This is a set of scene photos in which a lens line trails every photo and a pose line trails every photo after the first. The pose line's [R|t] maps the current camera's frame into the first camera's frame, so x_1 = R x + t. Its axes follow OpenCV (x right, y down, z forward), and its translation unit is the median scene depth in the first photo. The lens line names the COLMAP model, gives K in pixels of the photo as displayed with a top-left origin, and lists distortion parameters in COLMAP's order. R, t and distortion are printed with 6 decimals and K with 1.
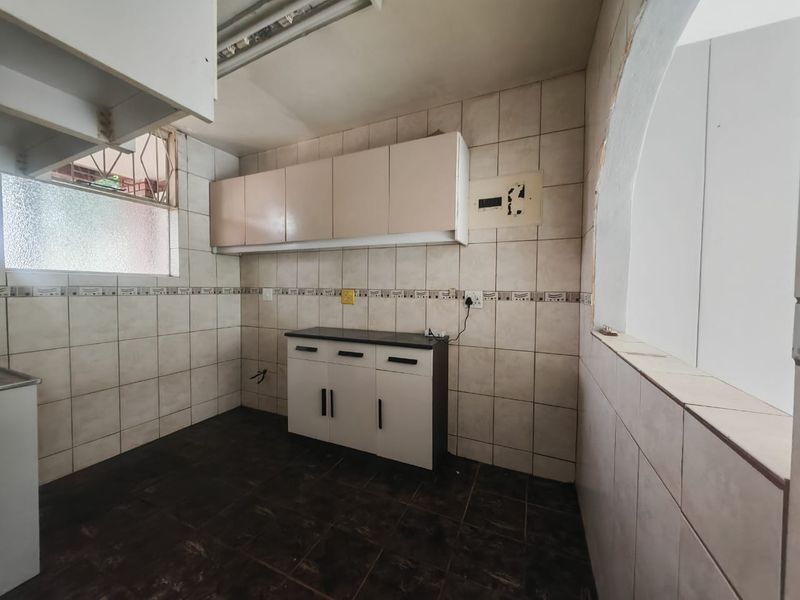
lens RADIAL K [[296.4, 0, 395.1], [0, 296.4, 299.2], [0, 0, 1]] dist [0.000996, 0.000166]
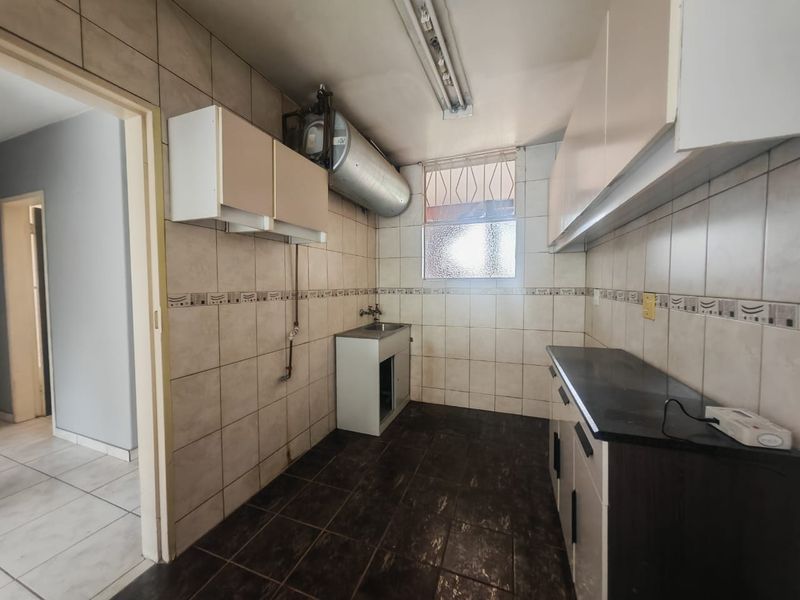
lens RADIAL K [[296.4, 0, 395.1], [0, 296.4, 299.2], [0, 0, 1]] dist [0.000996, 0.000166]
pose [[0.080005, 0.042291, -0.995897, 0.398447], [-0.045695, 0.998205, 0.038719, -0.023658], [0.995747, 0.042410, 0.081794, 0.522144]]
